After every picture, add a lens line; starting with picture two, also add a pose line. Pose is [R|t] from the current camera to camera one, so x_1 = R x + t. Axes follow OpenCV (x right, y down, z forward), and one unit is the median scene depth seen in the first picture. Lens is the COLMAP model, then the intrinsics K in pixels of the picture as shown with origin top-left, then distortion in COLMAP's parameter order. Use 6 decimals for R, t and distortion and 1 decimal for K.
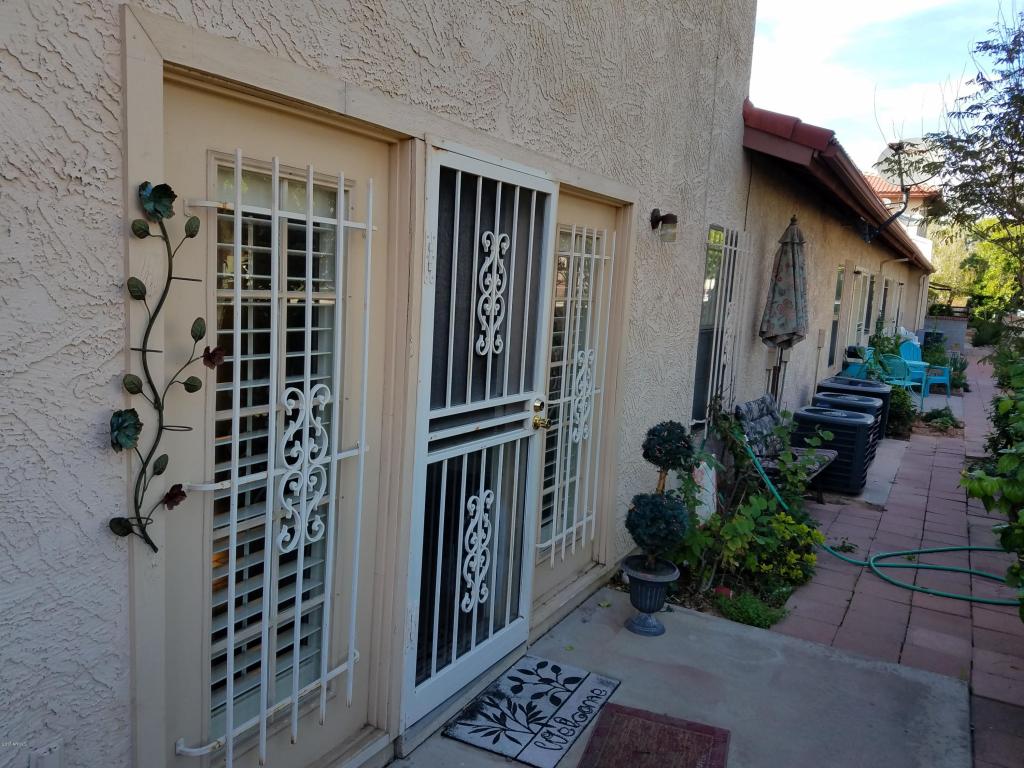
lens RADIAL K [[788.5, 0, 488.8], [0, 788.5, 405.6], [0, 0, 1]] dist [0.202819, -0.346598]
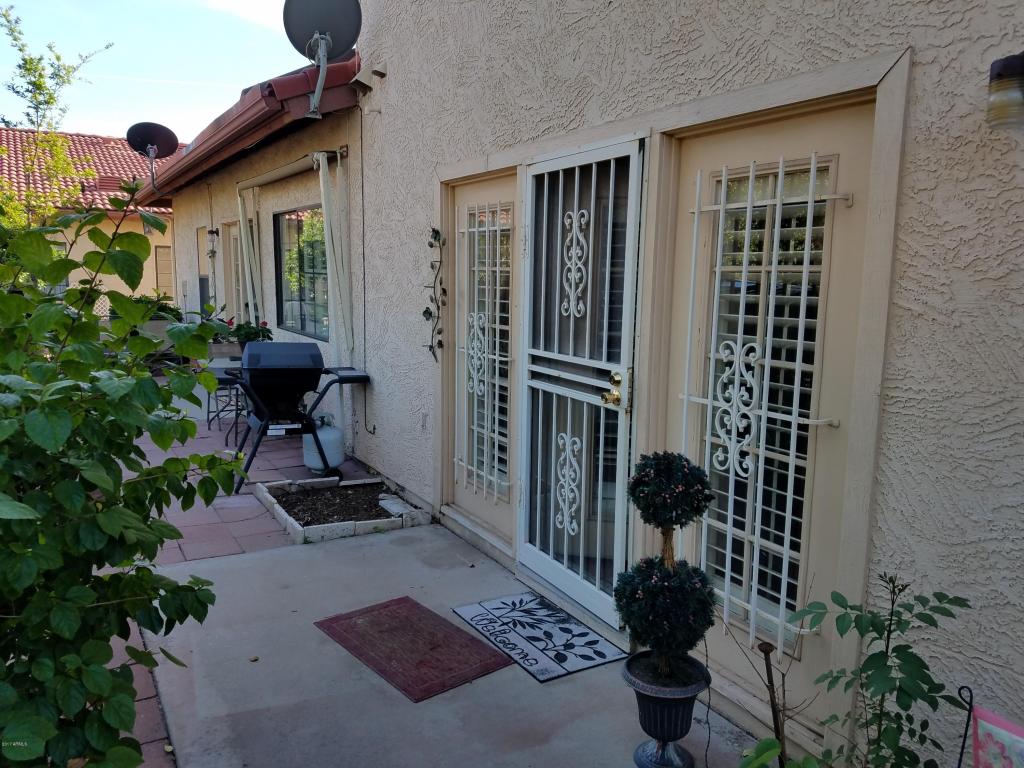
lens RADIAL K [[788.5, 0, 488.8], [0, 788.5, 405.6], [0, 0, 1]] dist [0.202819, -0.346598]
pose [[-0.524041, 0.098019, -0.846034, 1.055284], [-0.162250, 0.963674, 0.212147, -0.163957], [0.836096, 0.248443, -0.489101, 1.482399]]
